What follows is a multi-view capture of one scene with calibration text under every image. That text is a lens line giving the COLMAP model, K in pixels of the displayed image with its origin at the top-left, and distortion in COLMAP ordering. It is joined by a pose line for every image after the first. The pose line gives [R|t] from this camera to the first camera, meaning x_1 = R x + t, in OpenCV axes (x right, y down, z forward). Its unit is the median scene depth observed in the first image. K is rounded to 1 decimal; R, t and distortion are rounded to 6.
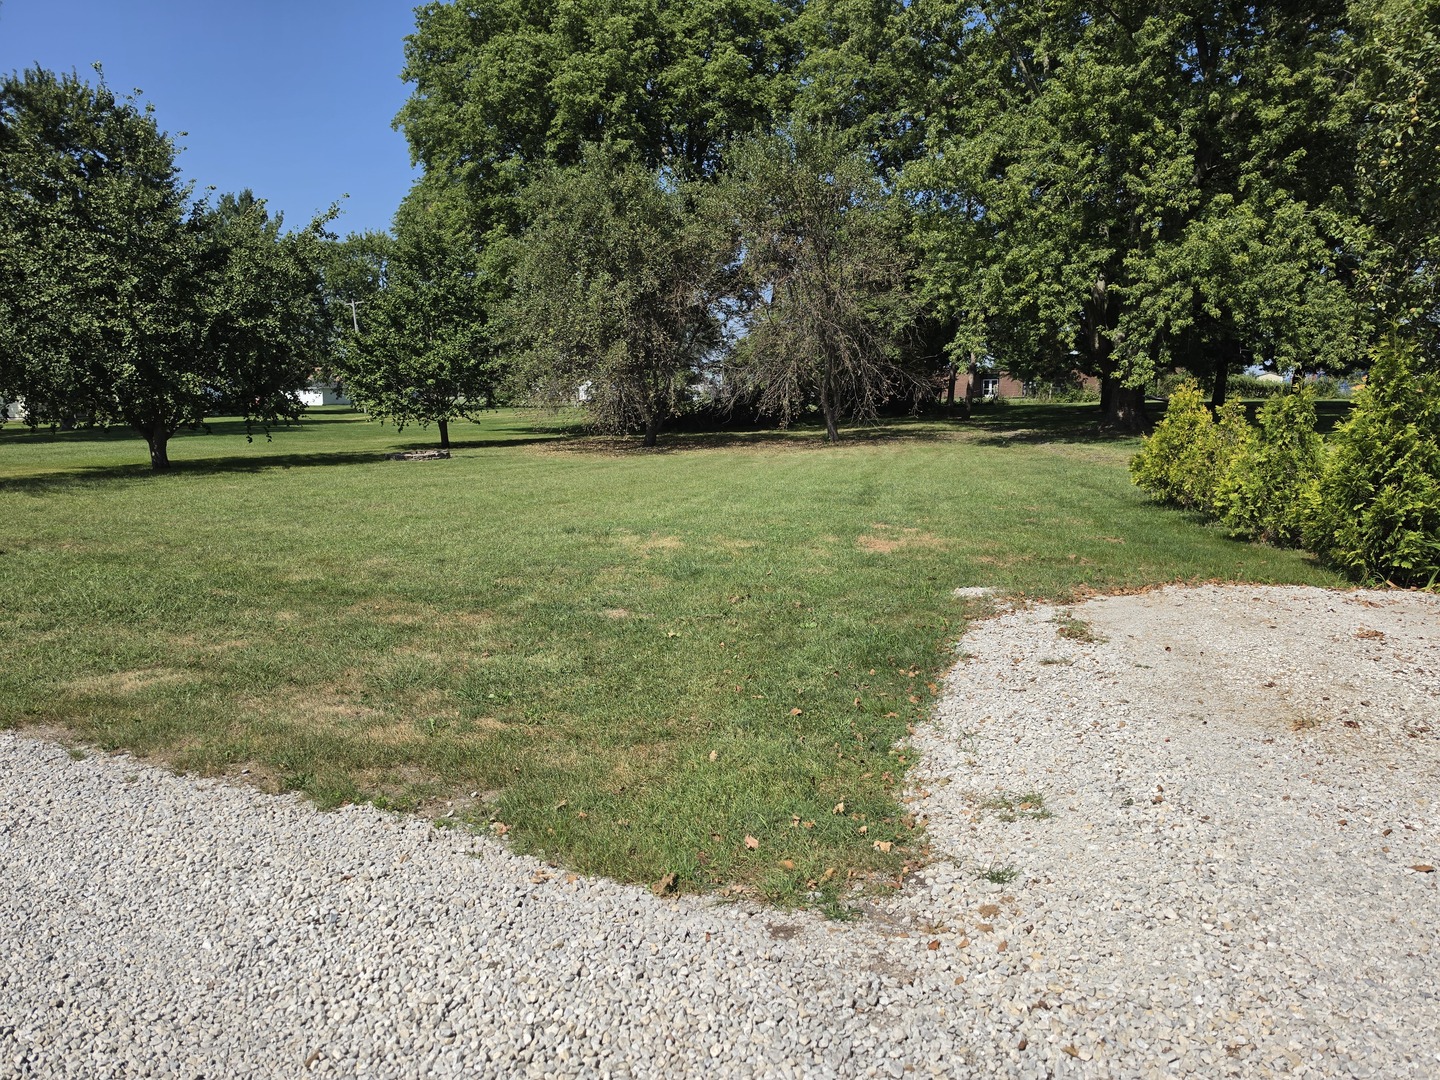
lens RADIAL K [[994.8, 0, 720.3], [0, 994.8, 546.4], [0, 0, 1]] dist [0.058086, -0.008968]
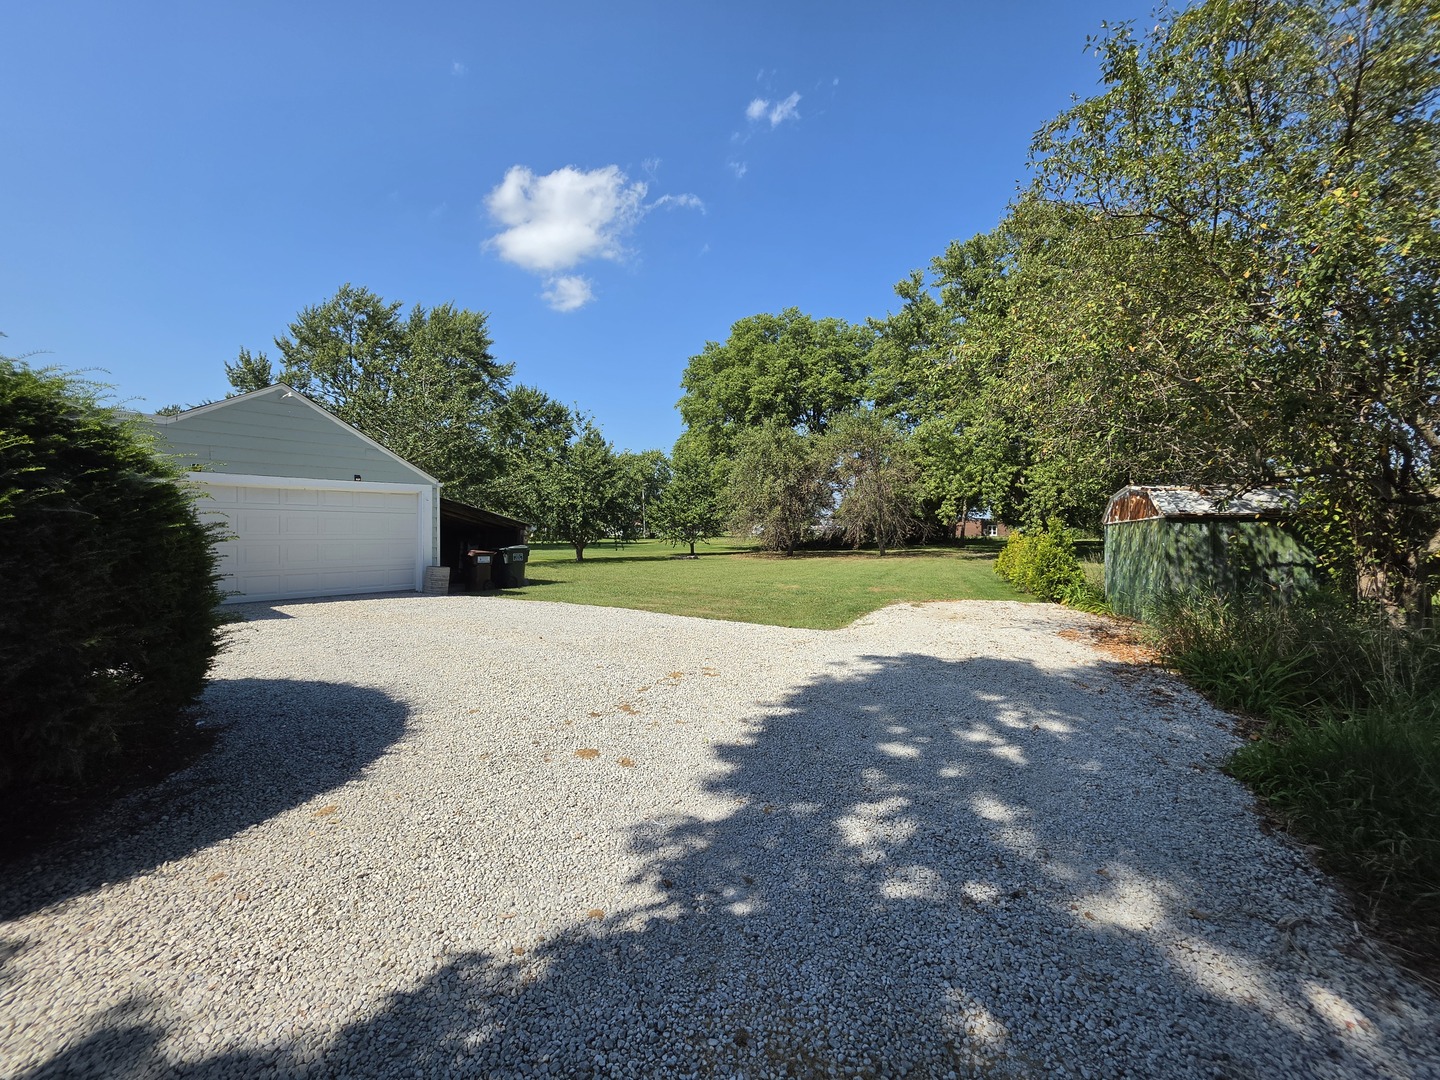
lens RADIAL K [[579.7, 0, 717.1], [0, 579.7, 539.5], [0, 0, 1]] dist [0.003603, 0.000035]
pose [[0.980526, 0.016681, -0.195679, 0.013962], [-0.043185, 0.990312, -0.131975, 0.027946], [0.191582, 0.137855, 0.971747, -0.188254]]
